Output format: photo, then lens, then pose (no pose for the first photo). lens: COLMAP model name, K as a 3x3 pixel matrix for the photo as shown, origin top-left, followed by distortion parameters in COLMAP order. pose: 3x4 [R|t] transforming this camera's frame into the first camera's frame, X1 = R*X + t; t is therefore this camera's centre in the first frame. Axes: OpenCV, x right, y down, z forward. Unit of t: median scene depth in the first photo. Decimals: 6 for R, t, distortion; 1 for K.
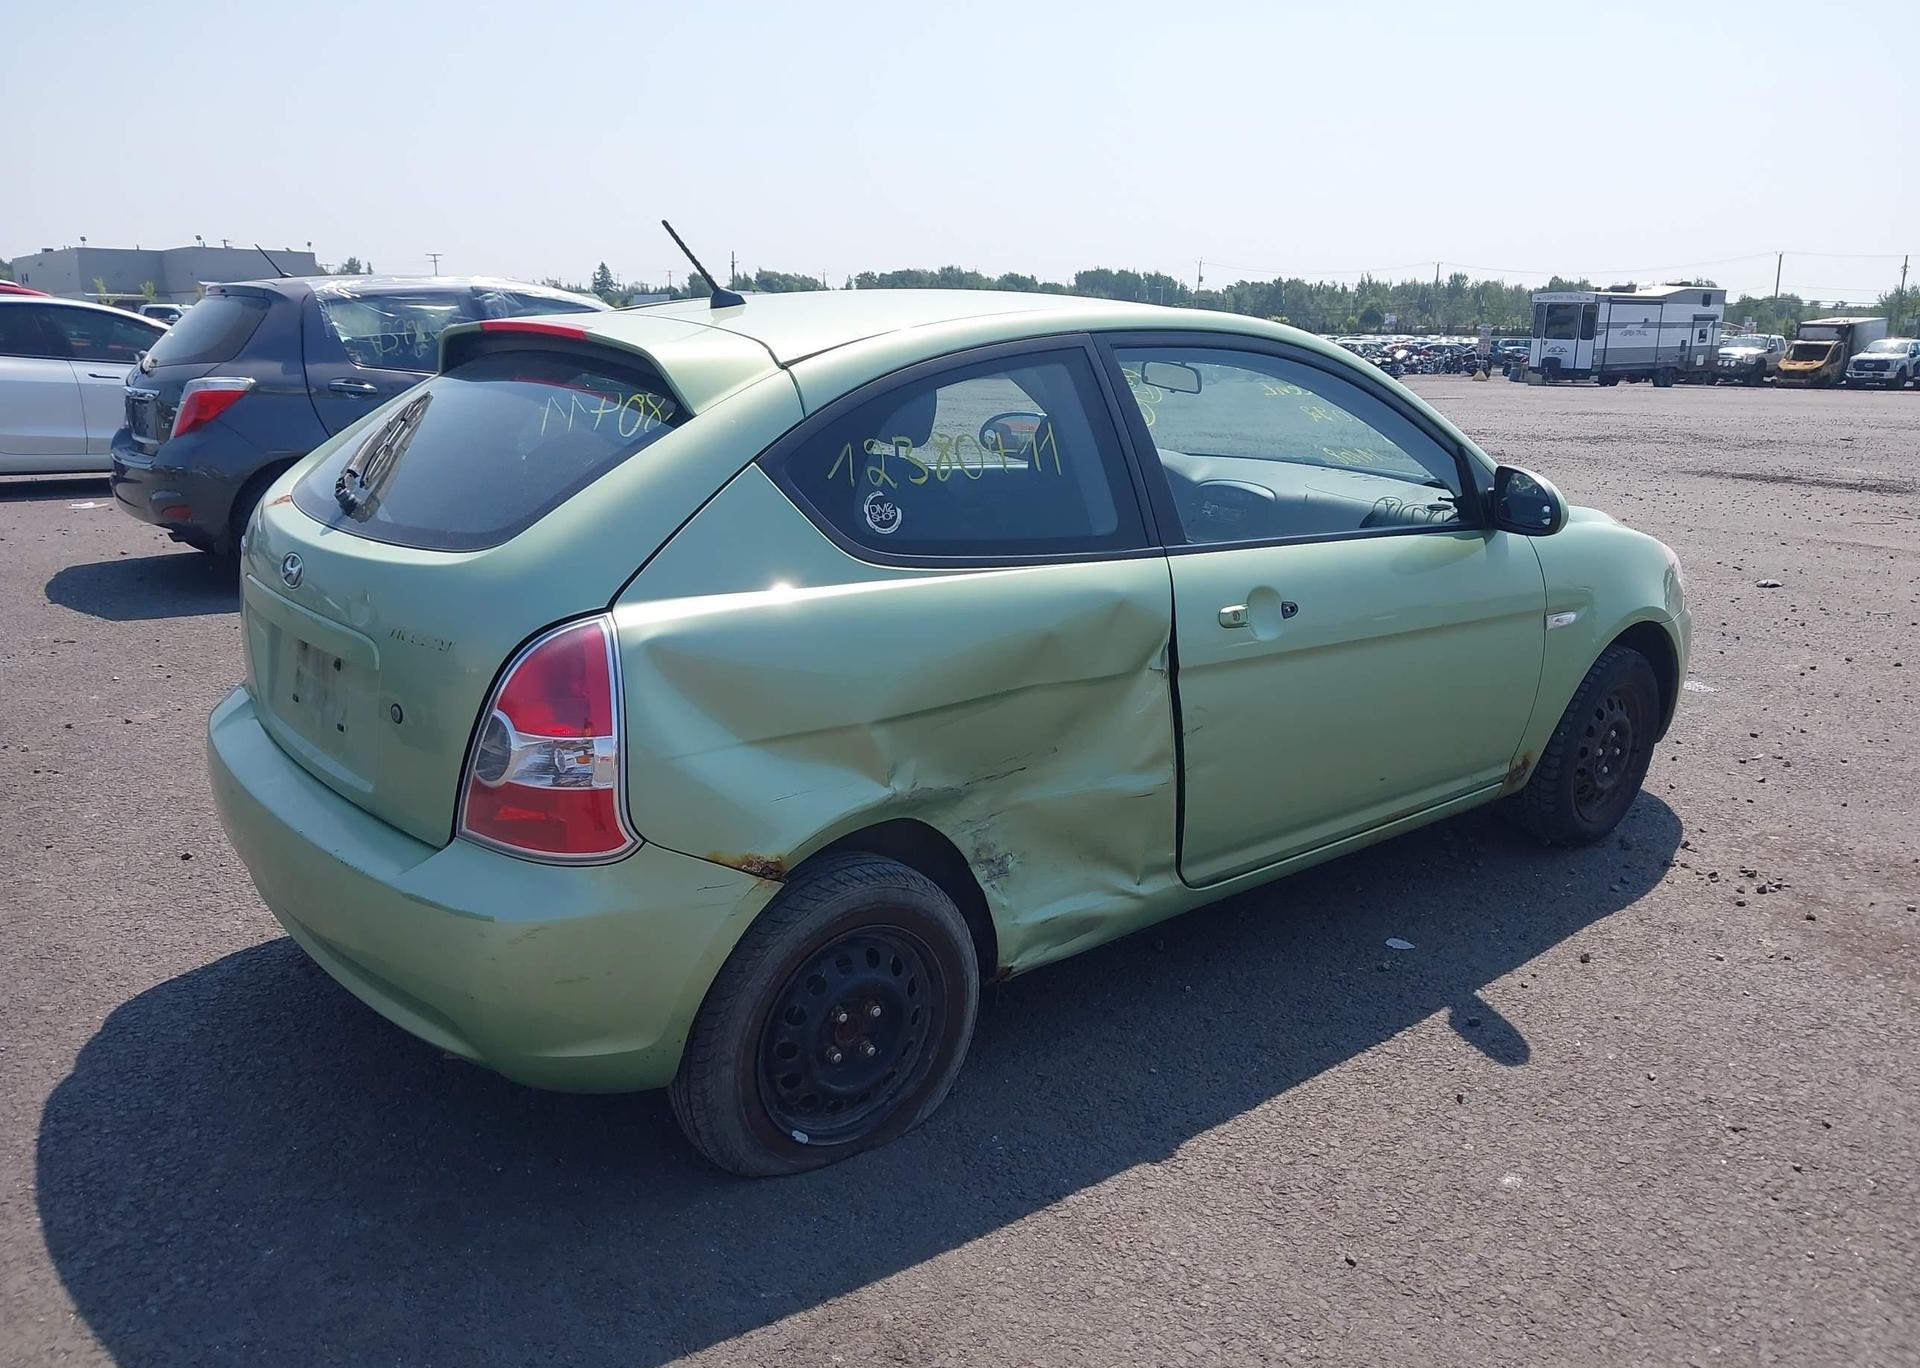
lens RADIAL K [[1555.8, 0, 960.0], [0, 1555.8, 684.0], [0, 0, 1]] dist [0.008352, -0.000945]
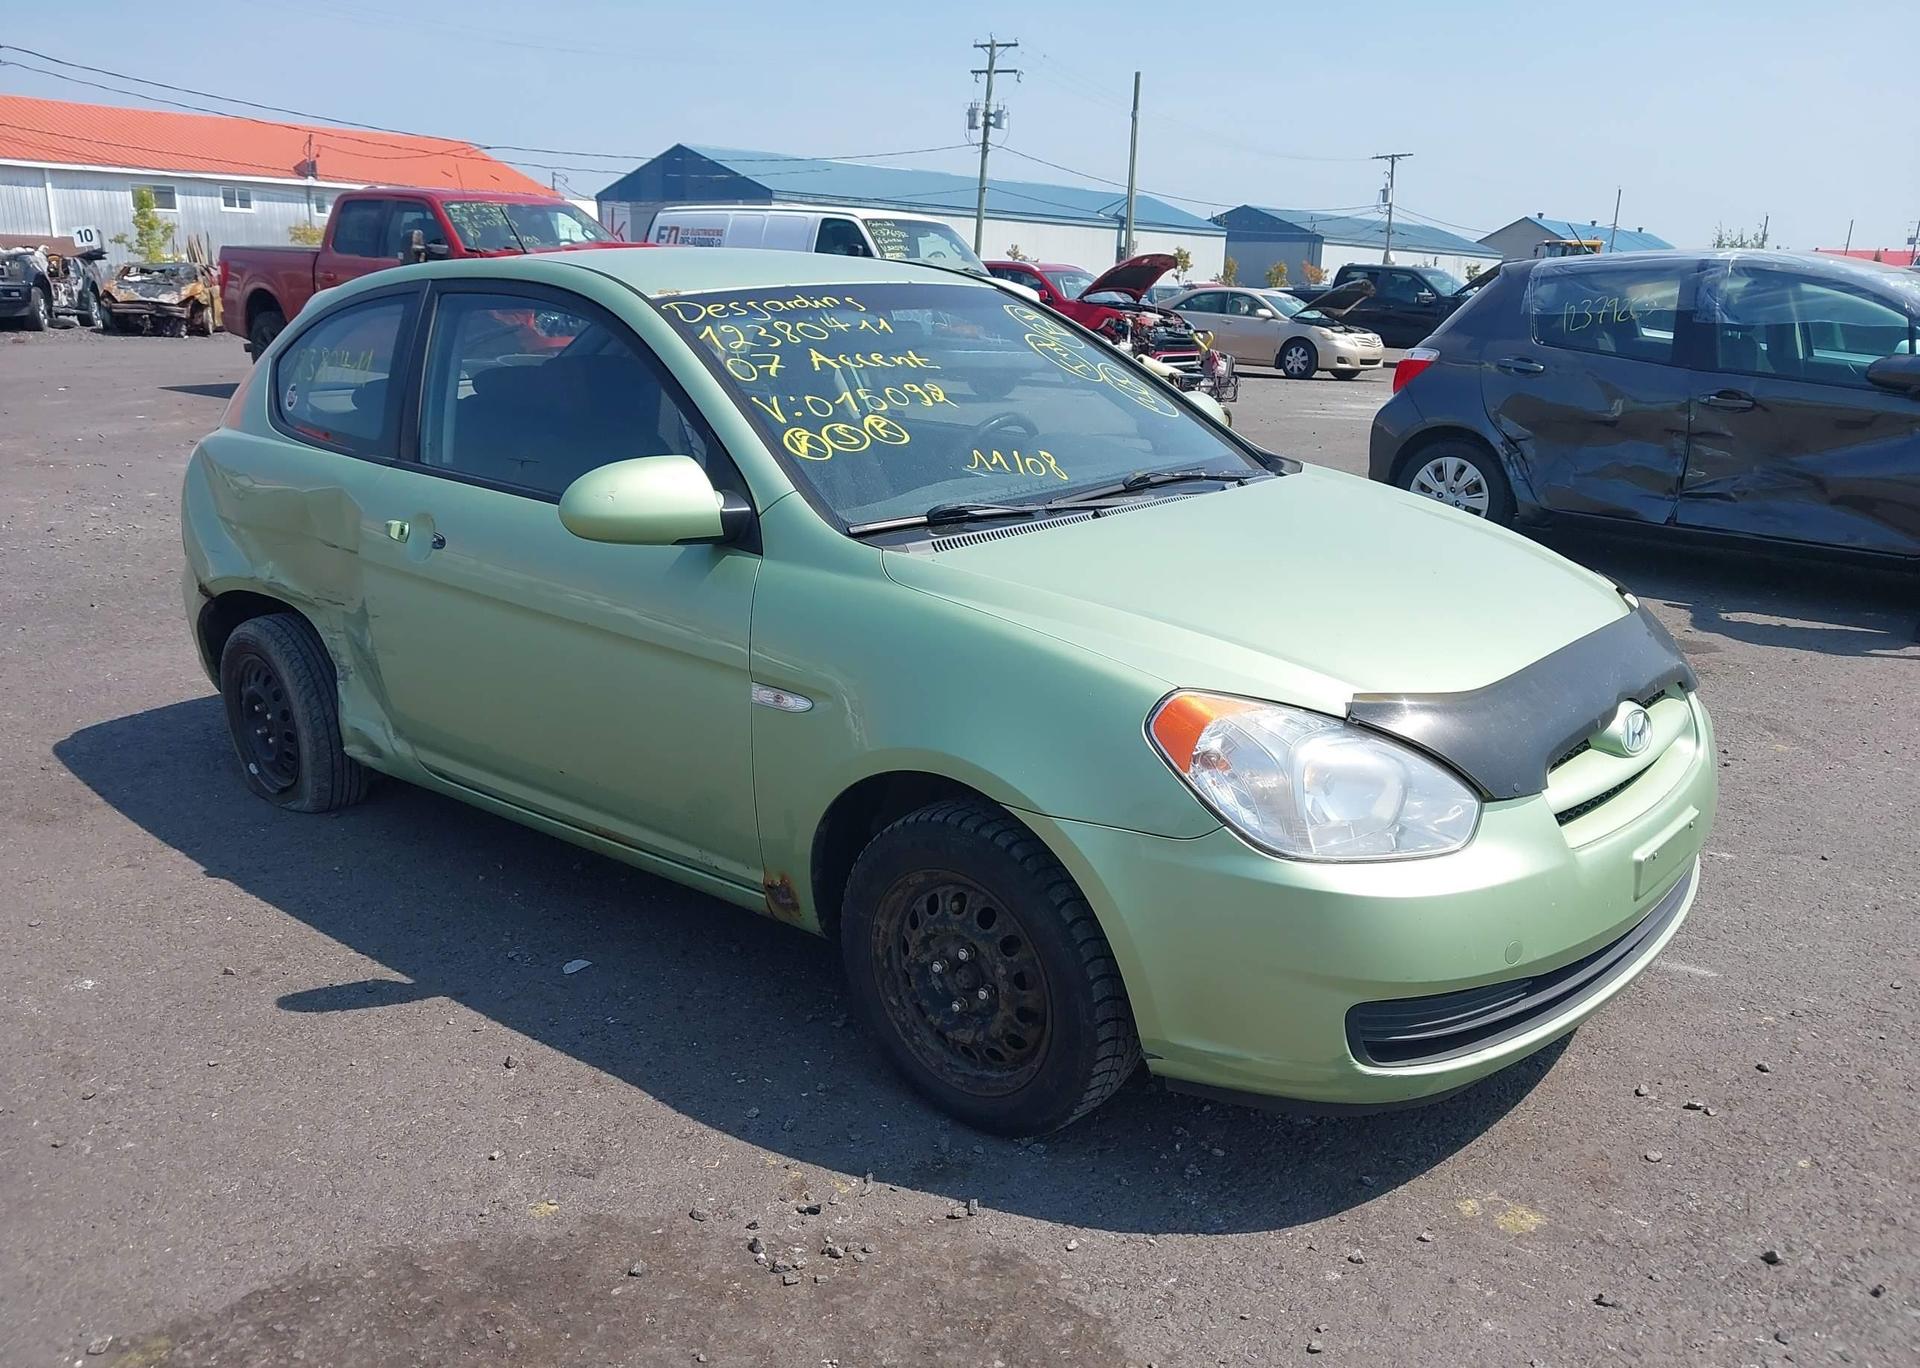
lens RADIAL K [[1574.2, 0, 960.0], [0, 1574.2, 684.0], [0, 0, 1]] dist [-0.002149, -0.006381]
pose [[0.129569, 0.238821, -0.962381, 1.343673], [-0.239829, 0.949293, 0.203284, -0.266105], [0.962130, 0.204468, 0.180275, 1.199592]]
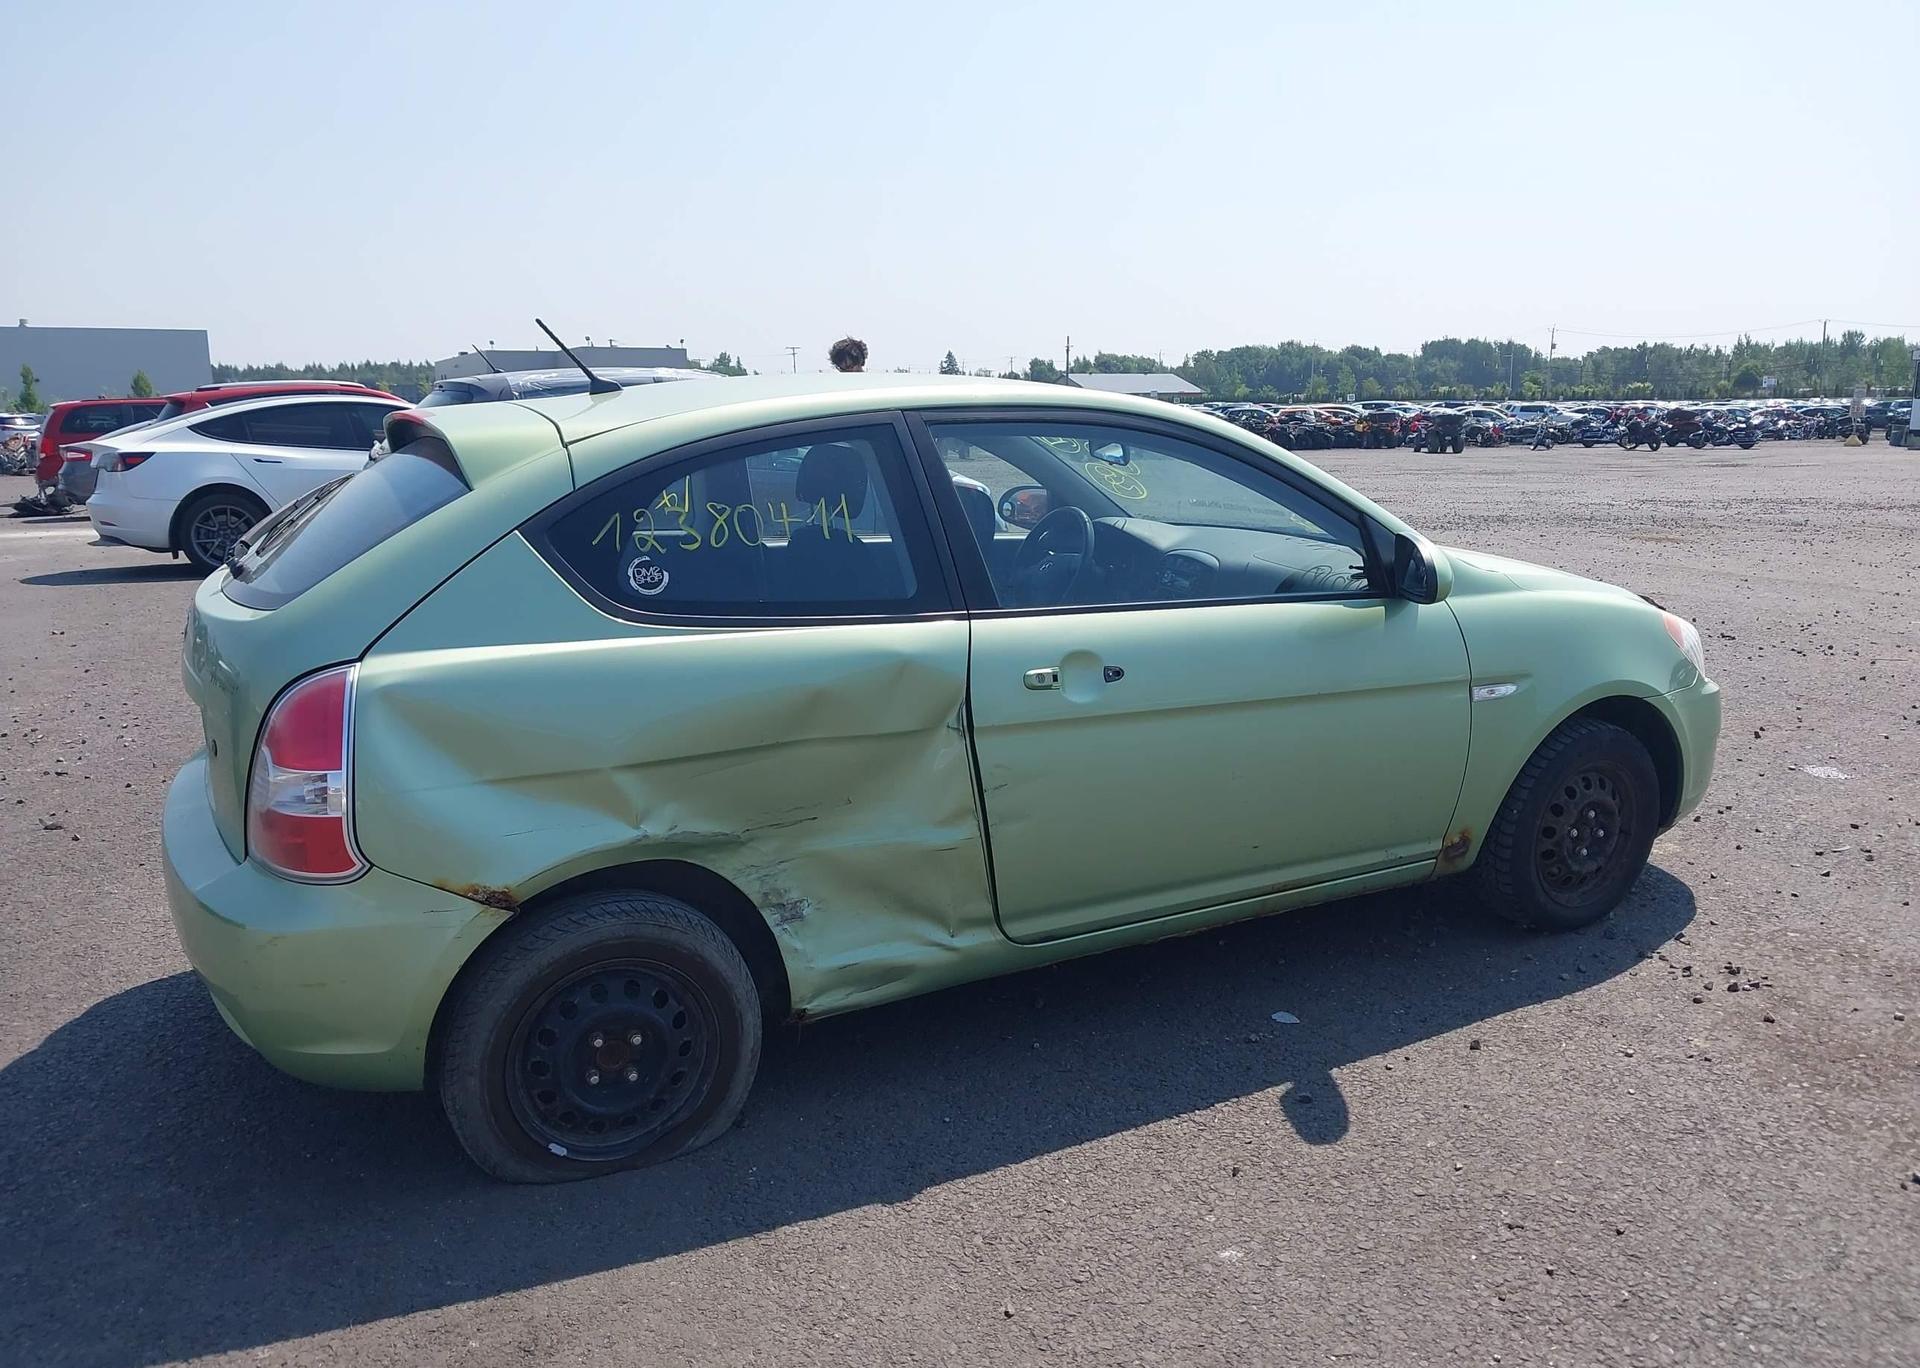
lens RADIAL K [[1554.9, 0, 1023.4], [0, 1554.9, 700.3], [0, 0, 1]] dist [0.010735, 0.000208]
pose [[0.975927, 0.018224, -0.217336, 0.381135], [-0.026496, 0.999029, -0.035210, 0.006964], [0.216483, 0.040121, 0.975462, 0.000271]]
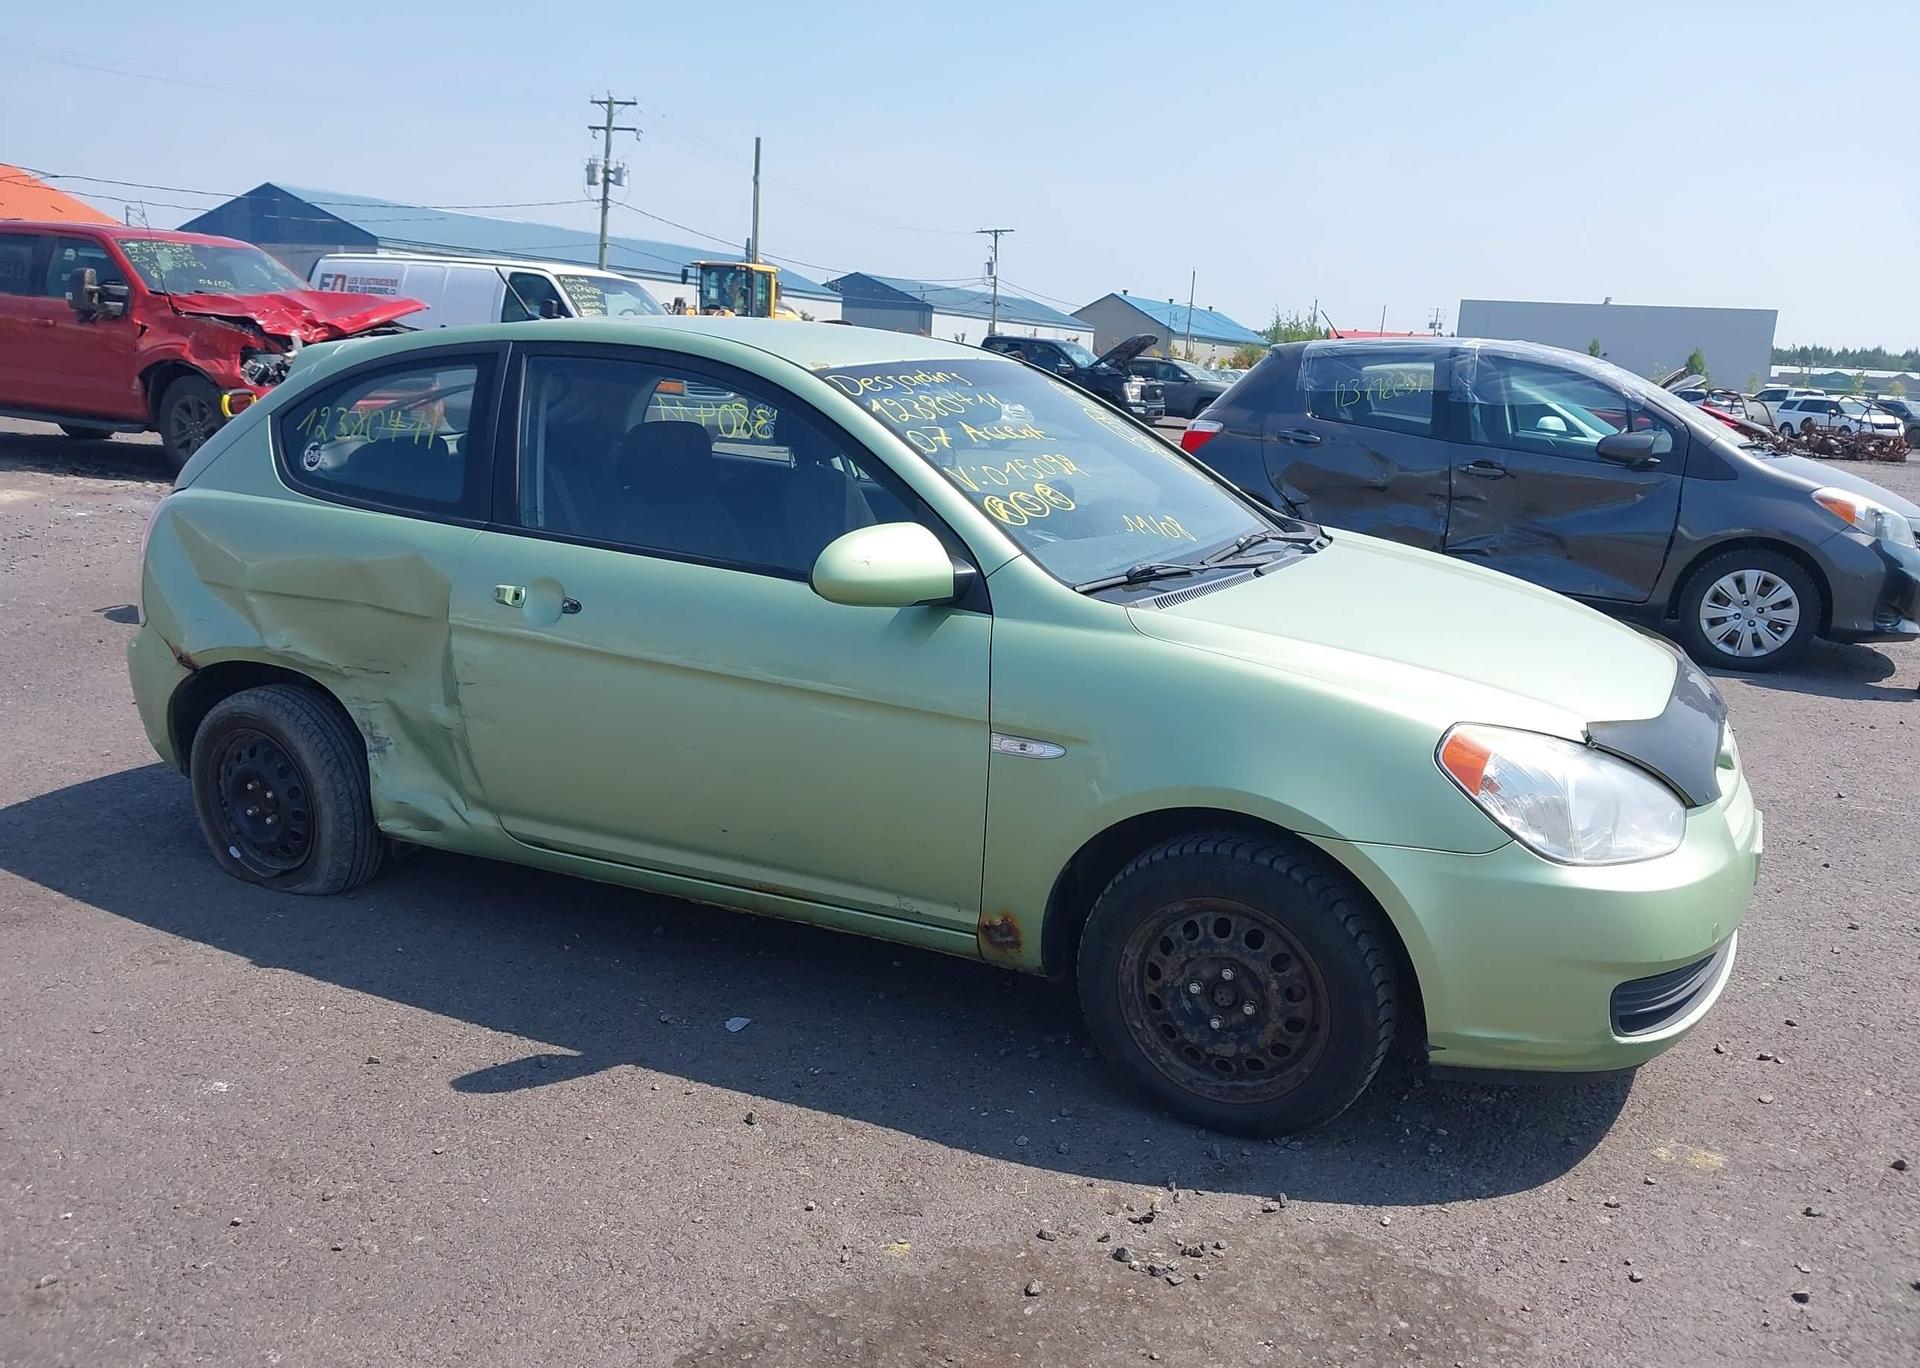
lens RADIAL K [[1574.2, 0, 960.0], [0, 1574.2, 684.0], [0, 0, 1]] dist [-0.002149, -0.006381]
pose [[0.380376, 0.197226, -0.903557, 1.310287], [-0.250247, 0.962499, 0.104744, -0.178982], [0.890332, 0.186270, 0.415467, 0.825101]]
